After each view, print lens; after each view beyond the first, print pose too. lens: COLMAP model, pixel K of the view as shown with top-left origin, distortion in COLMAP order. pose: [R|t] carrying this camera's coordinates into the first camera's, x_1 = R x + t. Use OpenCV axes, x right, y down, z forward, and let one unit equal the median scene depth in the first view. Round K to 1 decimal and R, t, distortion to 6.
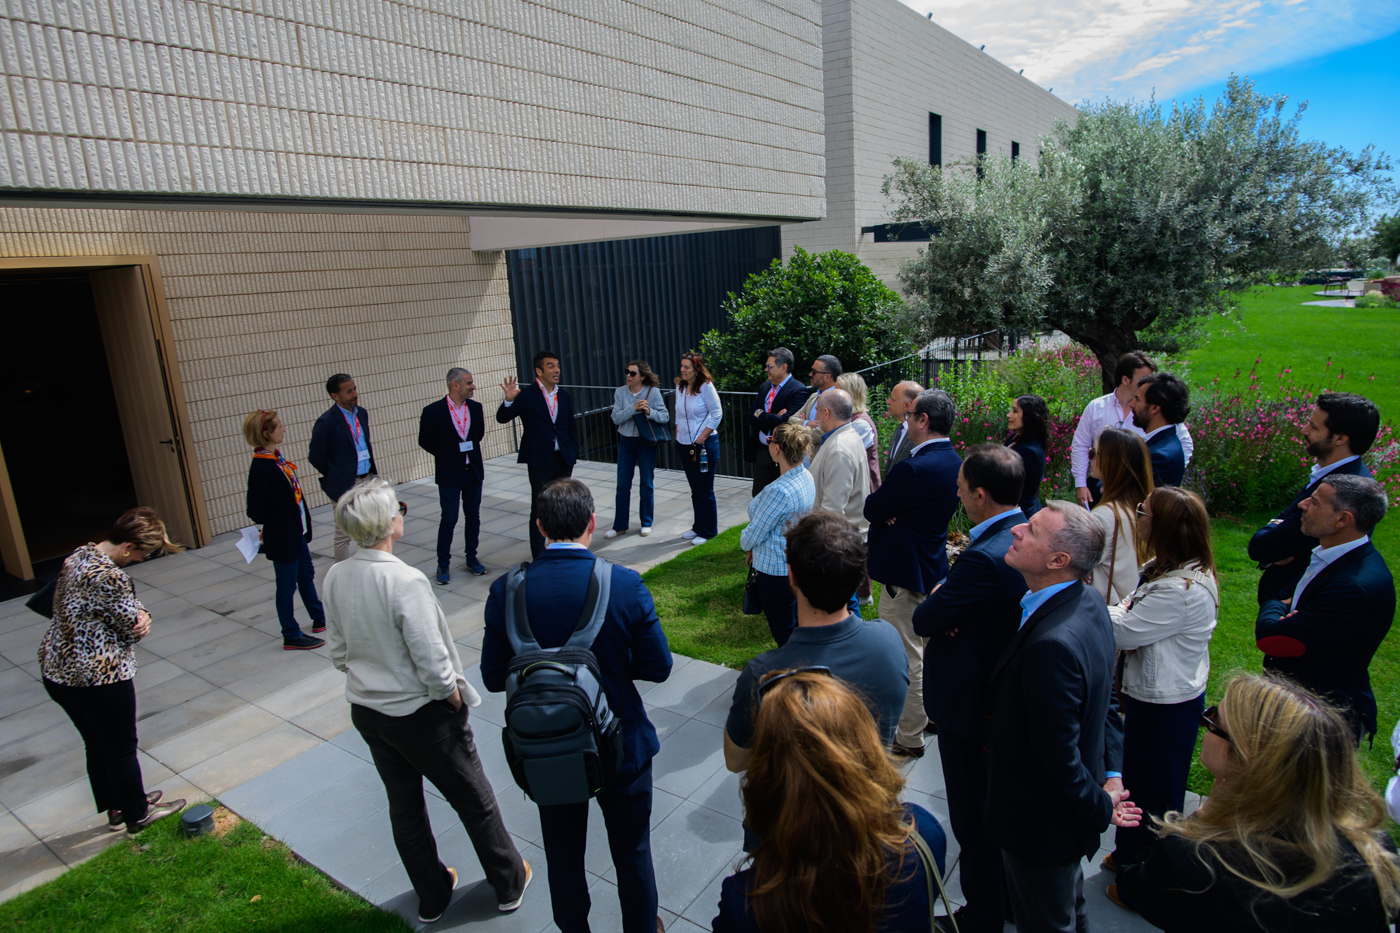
lens RADIAL K [[825.1, 0, 702.3], [0, 825.1, 465.2], [0, 0, 1]] dist [-0.031075, 0.001274]
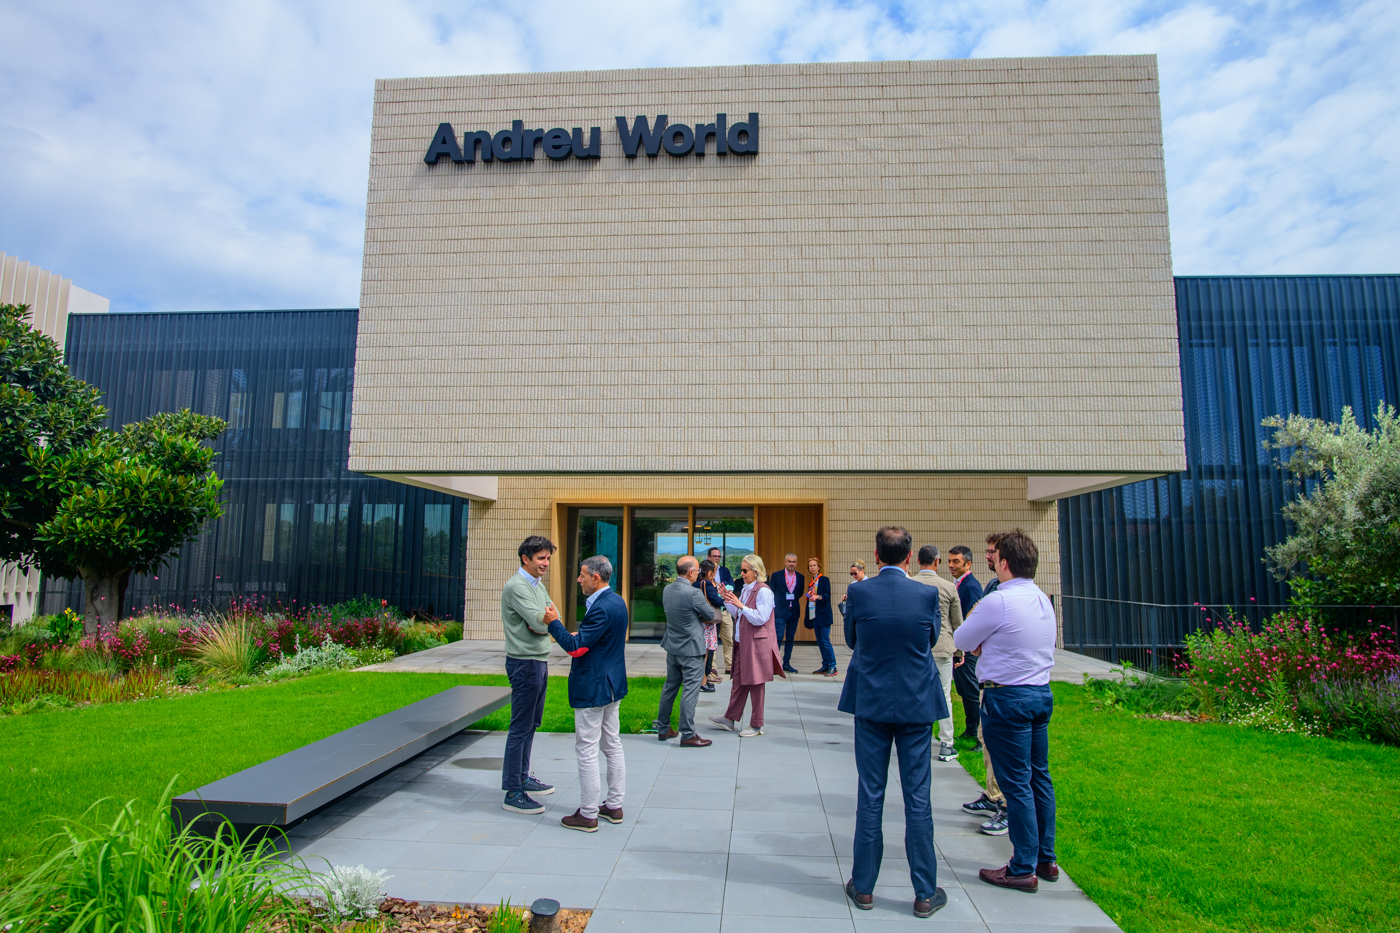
lens RADIAL K [[825.1, 0, 715.2], [0, 825.1, 462.2], [0, 0, 1]] dist [-0.031075, 0.001274]
pose [[0.523468, -0.050238, -0.850563, 0.797631], [-0.227782, 0.953676, -0.196514, 0.106457], [0.821034, 0.296612, 0.487775, -0.237018]]
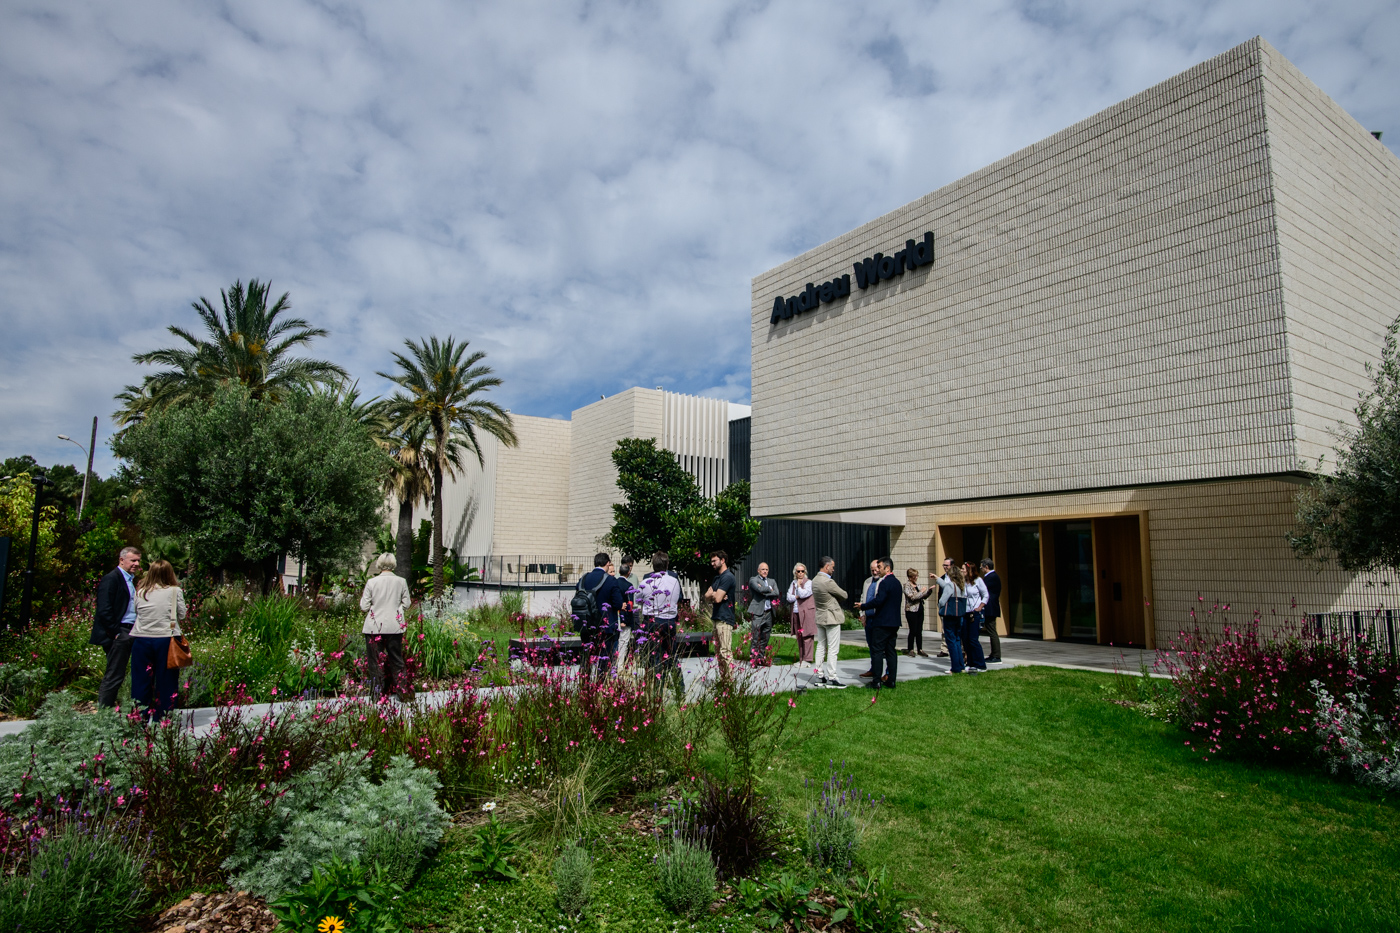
lens RADIAL K [[825.1, 0, 699.4], [0, 825.1, 471.7], [0, 0, 1]] dist [-0.031075, 0.001274]
pose [[-0.366353, -0.065164, -0.928191, 1.498700], [-0.205724, 0.978530, 0.012500, -0.115917], [0.907449, 0.195531, -0.371893, 0.583593]]
